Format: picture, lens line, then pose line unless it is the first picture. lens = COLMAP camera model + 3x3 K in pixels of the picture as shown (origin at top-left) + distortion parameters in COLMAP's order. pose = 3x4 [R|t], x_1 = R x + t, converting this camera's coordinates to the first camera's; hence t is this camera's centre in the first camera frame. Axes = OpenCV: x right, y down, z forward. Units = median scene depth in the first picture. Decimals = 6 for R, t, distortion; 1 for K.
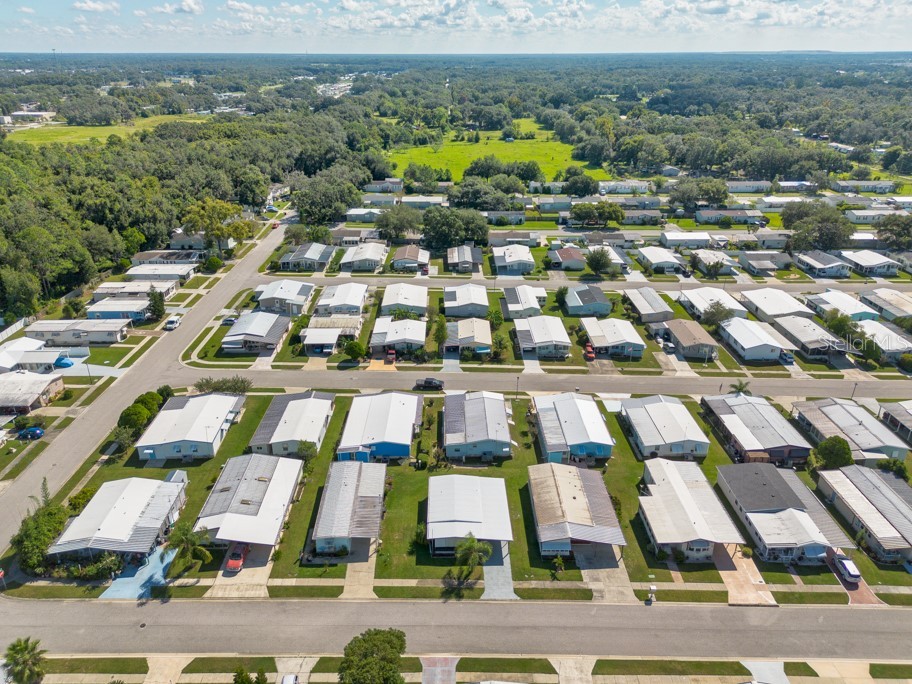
lens RADIAL K [[657.1, 0, 456.0], [0, 657.1, 342.0], [0, 0, 1]] dist [0.038521, -0.004414]
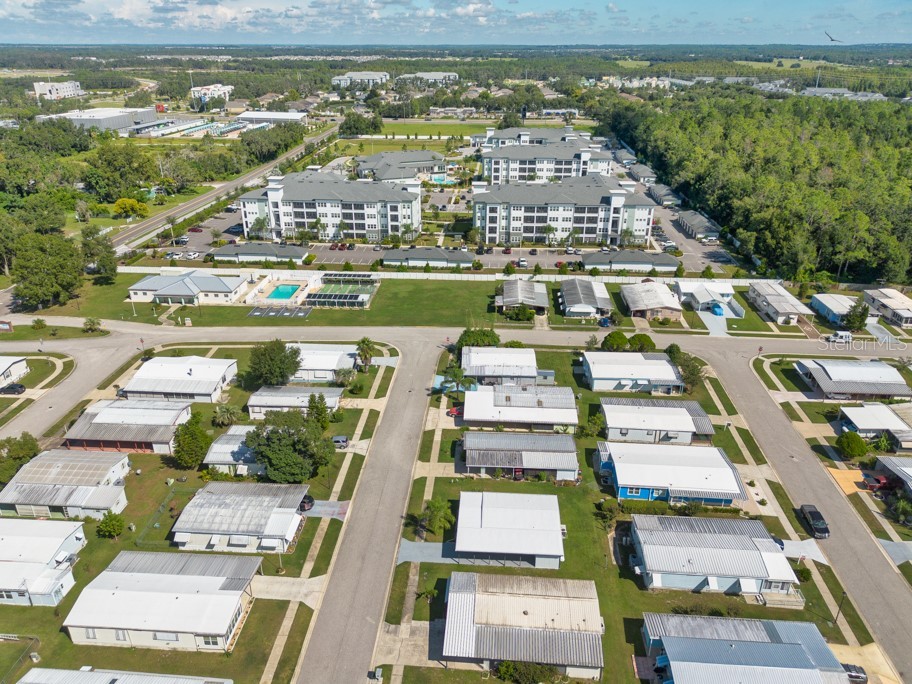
lens RADIAL K [[657.1, 0, 456.0], [0, 657.1, 342.0], [0, 0, 1]] dist [0.038521, -0.004414]
pose [[-0.088755, 0.410301, -0.907621, 0.814315], [-0.407074, 0.816703, 0.409008, -0.327320], [0.909073, 0.405771, 0.094537, 0.779295]]
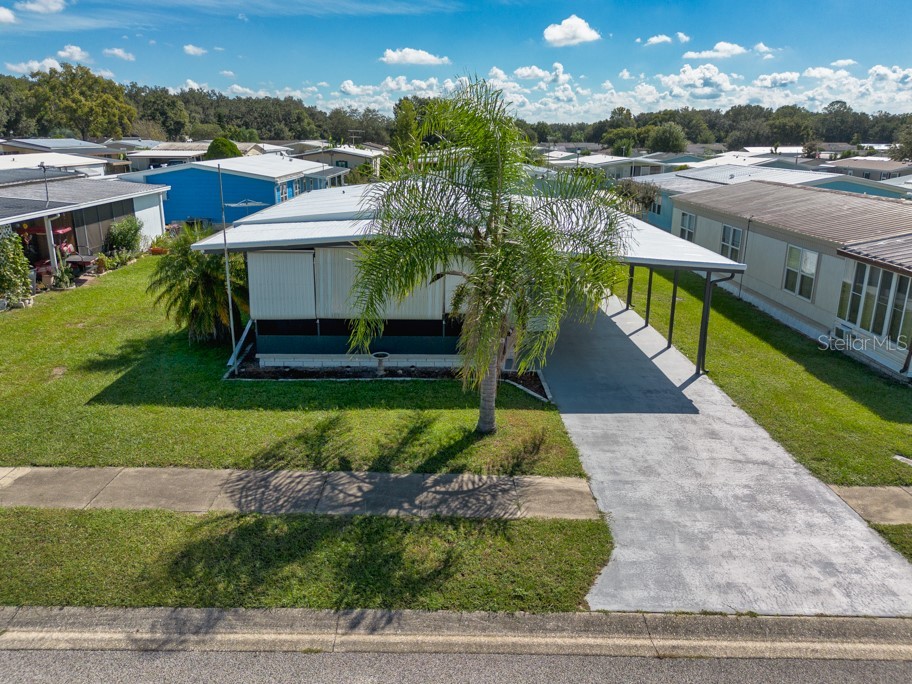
lens RADIAL K [[657.1, 0, 456.0], [0, 657.1, 342.0], [0, 0, 1]] dist [0.038521, -0.004414]
pose [[0.999809, 0.017192, 0.009289, 0.016251], [-0.015779, 0.990699, -0.135155, 0.336069], [-0.011527, 0.134982, 0.990781, 0.835245]]
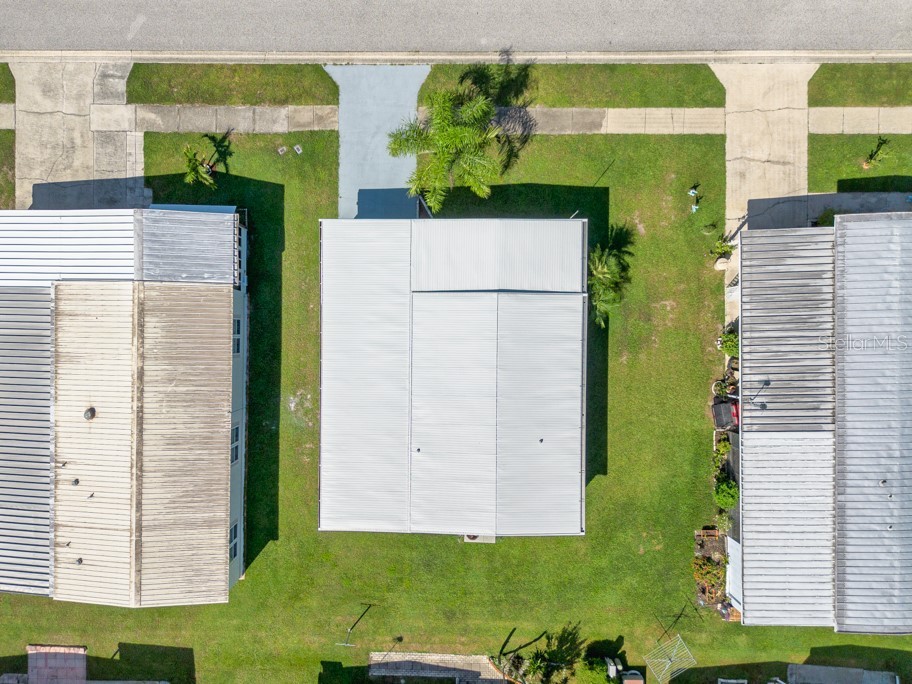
lens RADIAL K [[657.1, 0, 456.0], [0, 657.1, 342.0], [0, 0, 1]] dist [0.038521, -0.004414]
pose [[-0.999685, -0.023974, 0.007360, 0.015206], [0.017473, -0.455359, 0.890136, -0.011966], [-0.017988, 0.889985, 0.455635, 0.892374]]
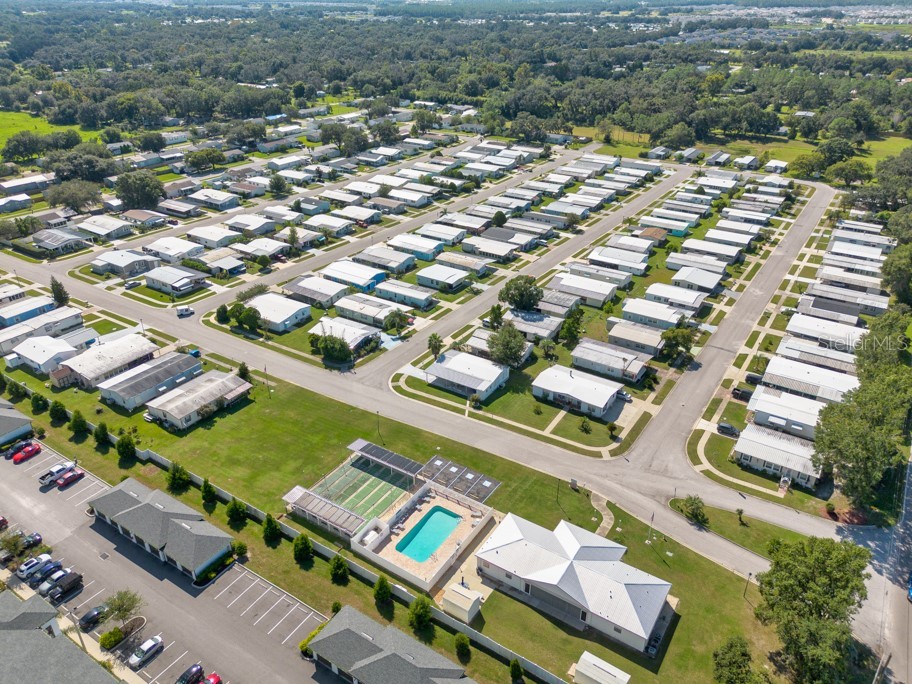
lens RADIAL K [[657.1, 0, 456.0], [0, 657.1, 342.0], [0, 0, 1]] dist [0.038521, -0.004414]
pose [[0.567008, -0.395121, 0.722760, -1.674716], [0.337559, 0.911840, 0.233672, -0.034596], [-0.751370, 0.111480, 0.650397, -0.423068]]
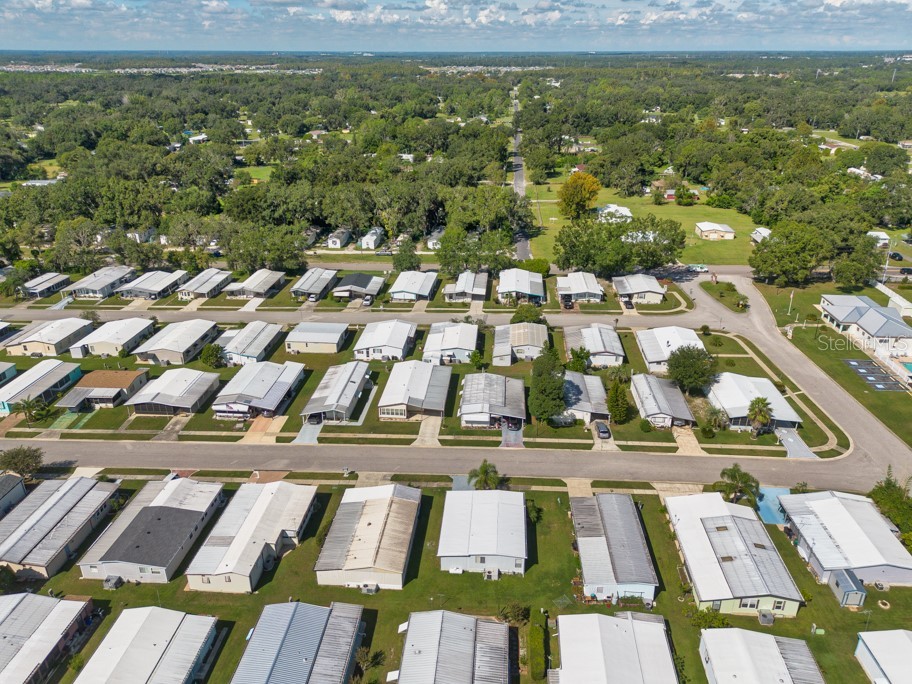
lens RADIAL K [[657.1, 0, 456.0], [0, 657.1, 342.0], [0, 0, 1]] dist [0.038521, -0.004414]
pose [[-0.995734, -0.034767, 0.085465, -0.013638], [0.042377, 0.650482, 0.758339, -0.671404], [-0.081959, 0.758726, -0.646234, 1.485698]]
